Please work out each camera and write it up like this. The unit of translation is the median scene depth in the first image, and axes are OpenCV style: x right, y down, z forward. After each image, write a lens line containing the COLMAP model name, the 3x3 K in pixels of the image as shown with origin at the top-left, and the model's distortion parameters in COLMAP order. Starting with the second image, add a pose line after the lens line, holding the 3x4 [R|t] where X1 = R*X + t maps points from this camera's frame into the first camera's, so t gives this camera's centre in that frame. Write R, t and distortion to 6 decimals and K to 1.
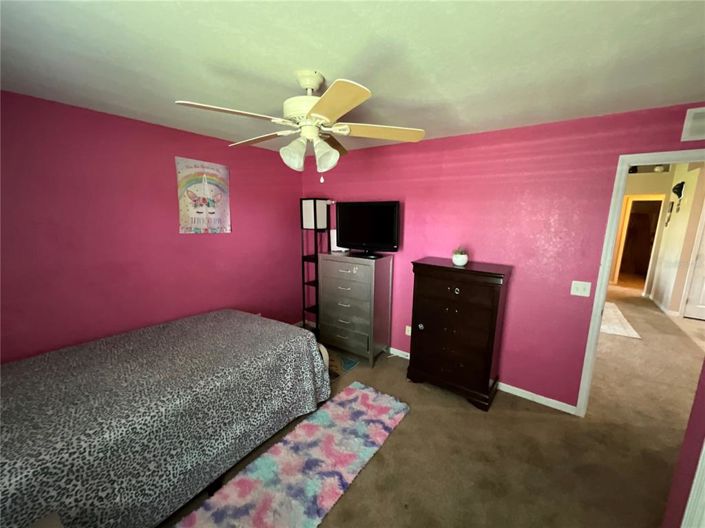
lens RADIAL K [[286.8, 0, 354.1], [0, 286.8, 264.1], [0, 0, 1]] dist [0.000041, 0.000141]
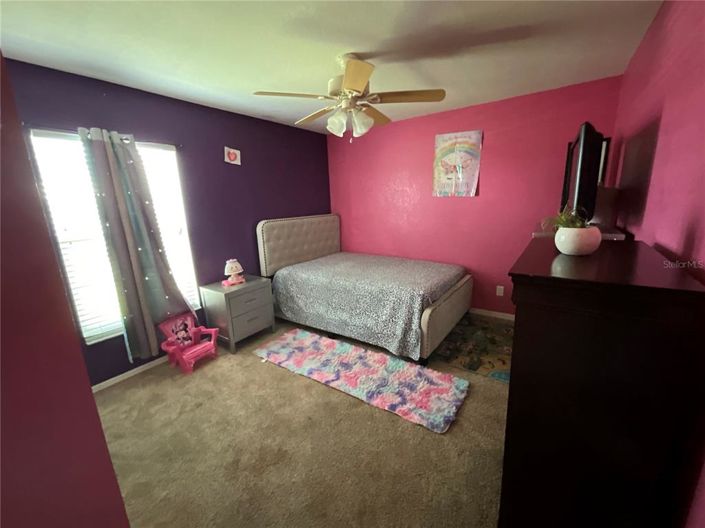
lens RADIAL K [[286.8, 0, 354.1], [0, 286.8, 264.1], [0, 0, 1]] dist [0.000041, 0.000141]
pose [[0.021289, 0.205015, -0.978527, 0.727373], [-0.143271, 0.969273, 0.199959, -0.017768], [0.989454, 0.135938, 0.050007, 0.627941]]
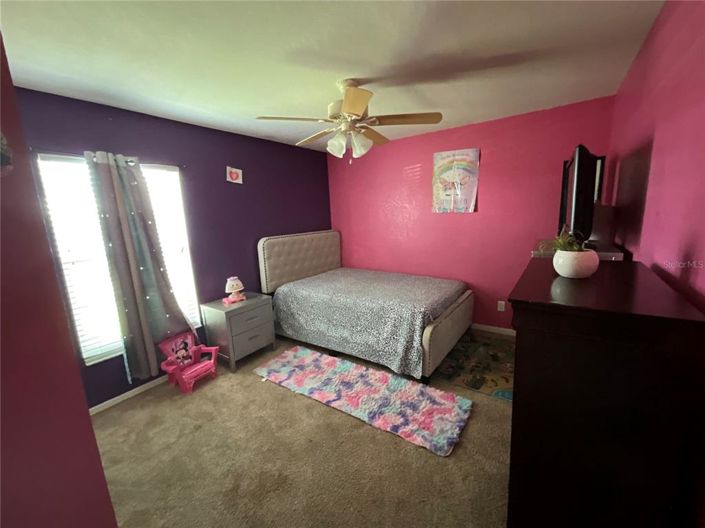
lens RADIAL K [[286.8, 0, 354.1], [0, 286.8, 264.1], [0, 0, 1]] dist [0.000041, 0.000141]
pose [[0.021034, 0.164235, -0.986197, 0.727836], [-0.135453, 0.977788, 0.159945, -0.036391], [0.990560, 0.130219, 0.042813, 0.625295]]
